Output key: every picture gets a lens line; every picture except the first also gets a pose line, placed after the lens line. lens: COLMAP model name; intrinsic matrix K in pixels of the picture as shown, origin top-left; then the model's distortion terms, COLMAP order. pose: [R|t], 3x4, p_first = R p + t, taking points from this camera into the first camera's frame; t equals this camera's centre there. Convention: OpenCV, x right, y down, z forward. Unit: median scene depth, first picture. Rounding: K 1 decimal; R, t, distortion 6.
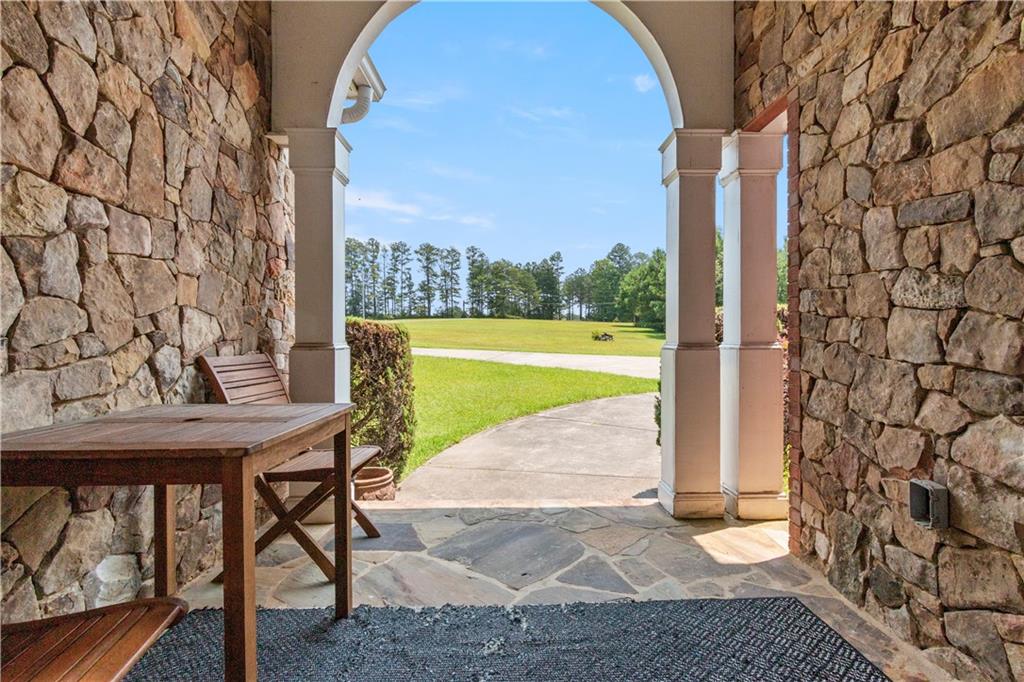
lens RADIAL K [[471.9, 0, 512.7], [0, 471.9, 341.7], [0, 0, 1]] dist [-0.000494, -0.000026]
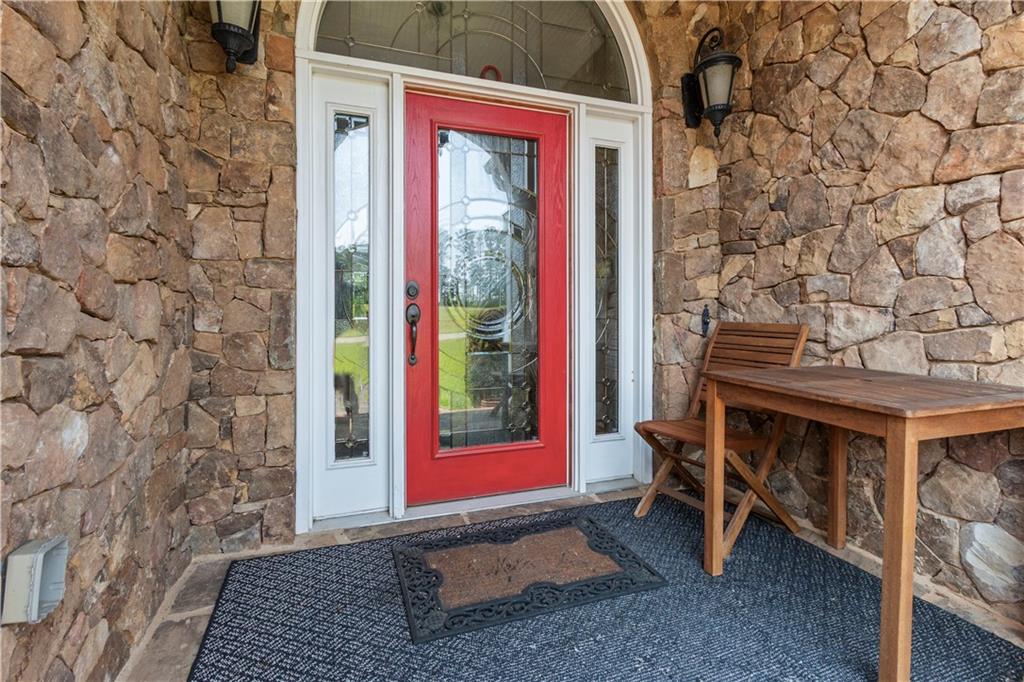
lens RADIAL K [[471.9, 0, 502.0], [0, 471.9, 309.1], [0, 0, 1]] dist [-0.000494, -0.000026]
pose [[-0.949023, 0.000473, -0.315206, 0.503918], [-0.001856, 0.999973, 0.007089, -0.012273], [0.315201, 0.007312, -0.948997, 1.797153]]
